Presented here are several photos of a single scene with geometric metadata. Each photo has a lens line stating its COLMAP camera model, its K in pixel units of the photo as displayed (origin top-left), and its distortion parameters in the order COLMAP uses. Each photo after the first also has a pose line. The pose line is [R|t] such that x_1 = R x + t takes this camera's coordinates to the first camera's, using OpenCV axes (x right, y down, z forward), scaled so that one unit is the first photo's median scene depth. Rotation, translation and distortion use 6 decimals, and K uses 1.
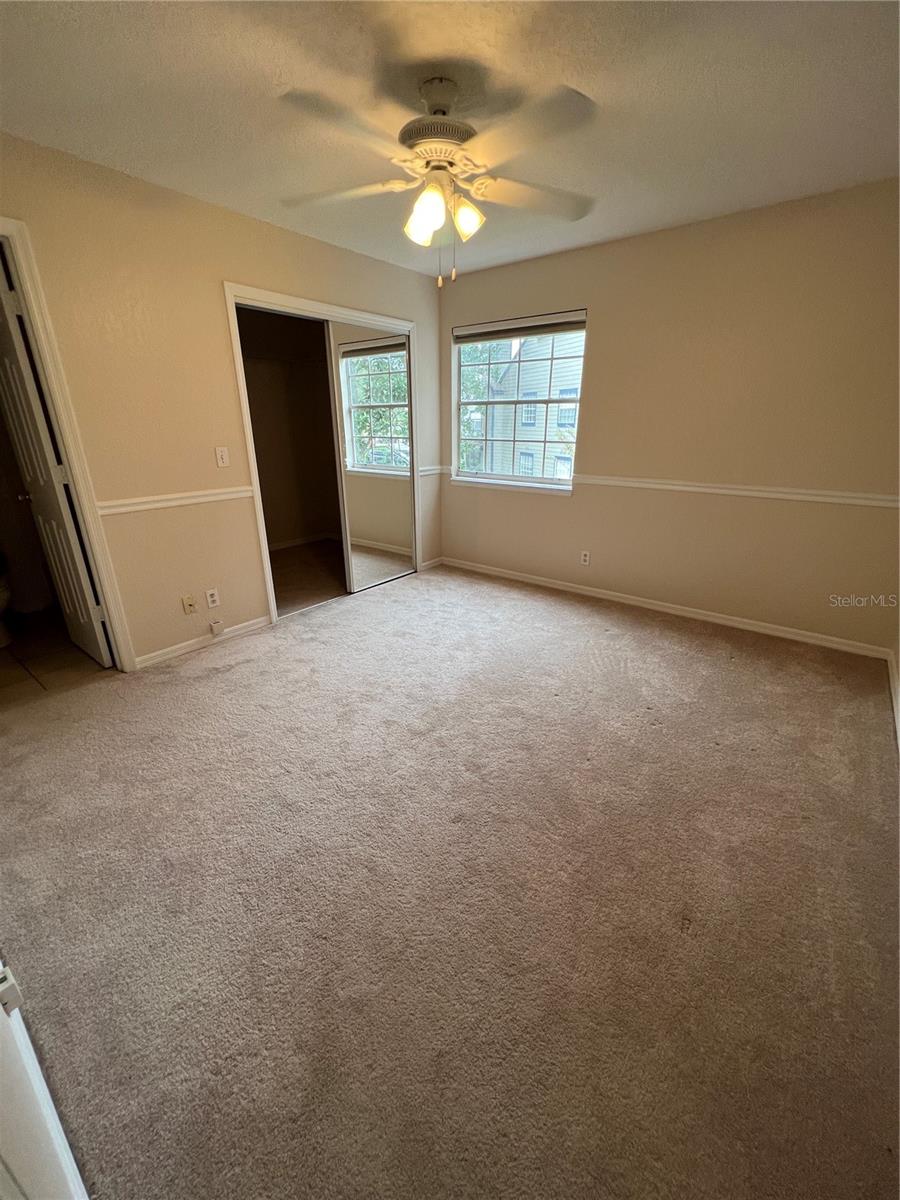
lens RADIAL K [[481.6, 0, 453.8], [0, 481.6, 600.4], [0, 0, 1]] dist [-0.001883, 0.000653]
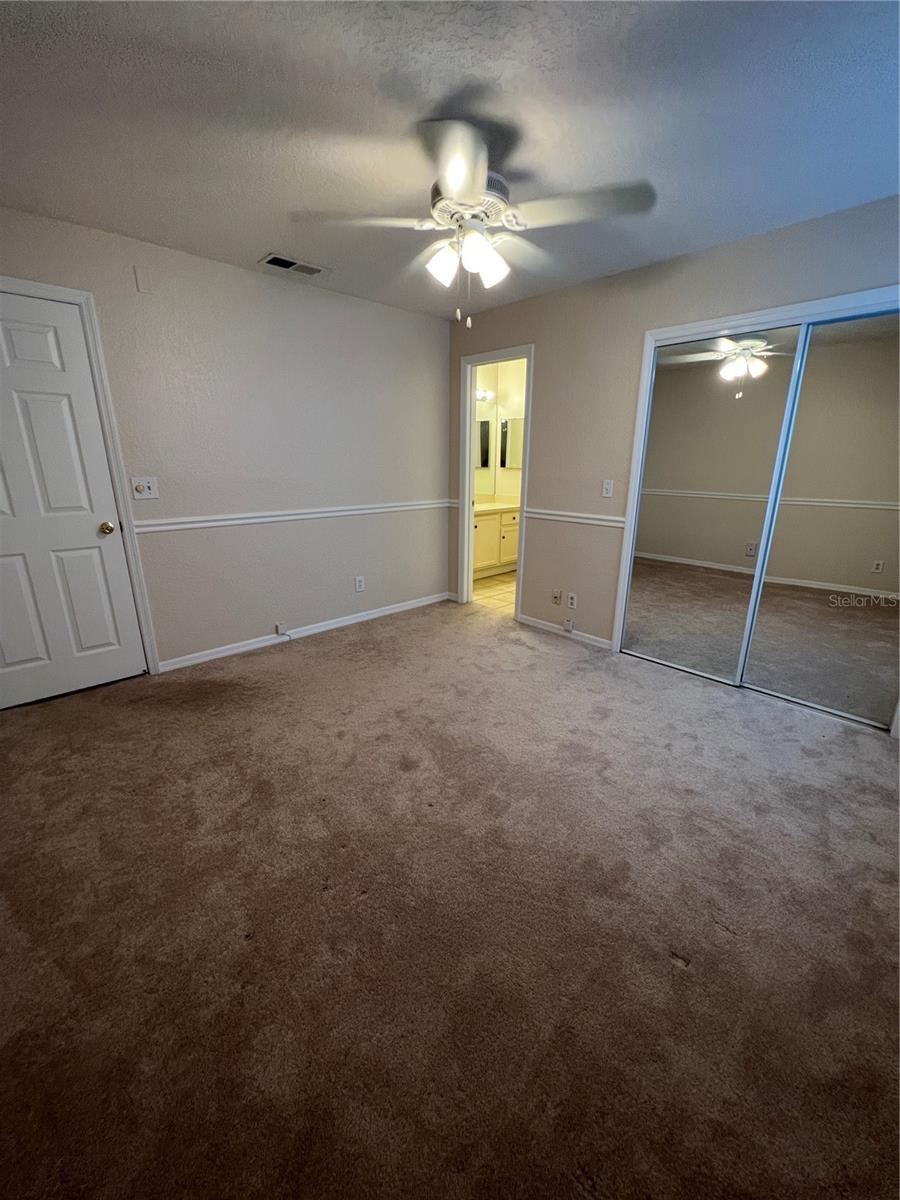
lens RADIAL K [[481.6, 0, 453.8], [0, 481.6, 600.4], [0, 0, 1]] dist [-0.001883, 0.000653]
pose [[-0.144019, 0.283870, -0.947986, 0.946540], [-0.351863, 0.880679, 0.317170, -0.391212], [0.924906, 0.379239, -0.026951, 1.042990]]
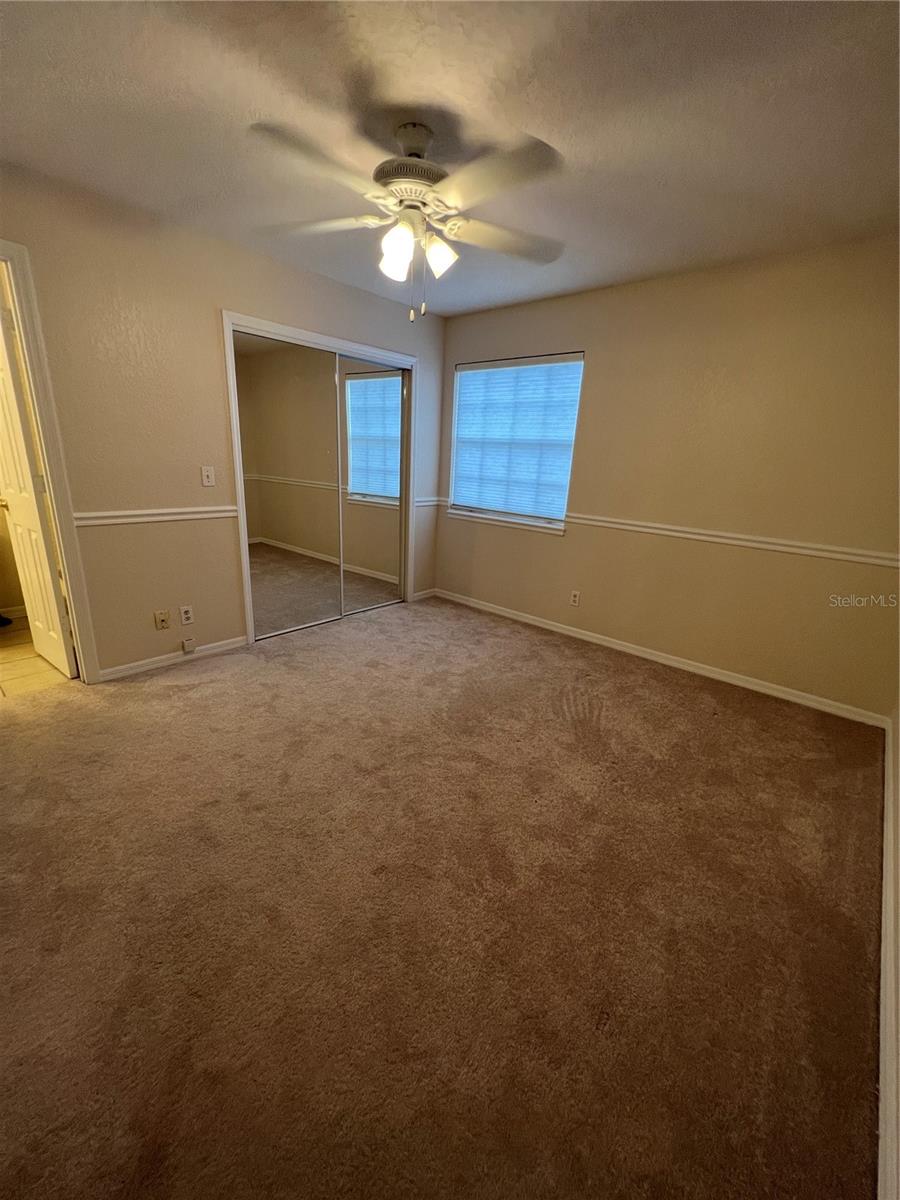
lens RADIAL K [[481.6, 0, 453.8], [0, 481.6, 600.4], [0, 0, 1]] dist [-0.001883, 0.000653]
pose [[0.997112, 0.063994, -0.040896, 0.120942], [-0.066517, 0.995753, -0.063655, -0.011089], [0.036649, 0.066192, 0.997134, 0.035862]]
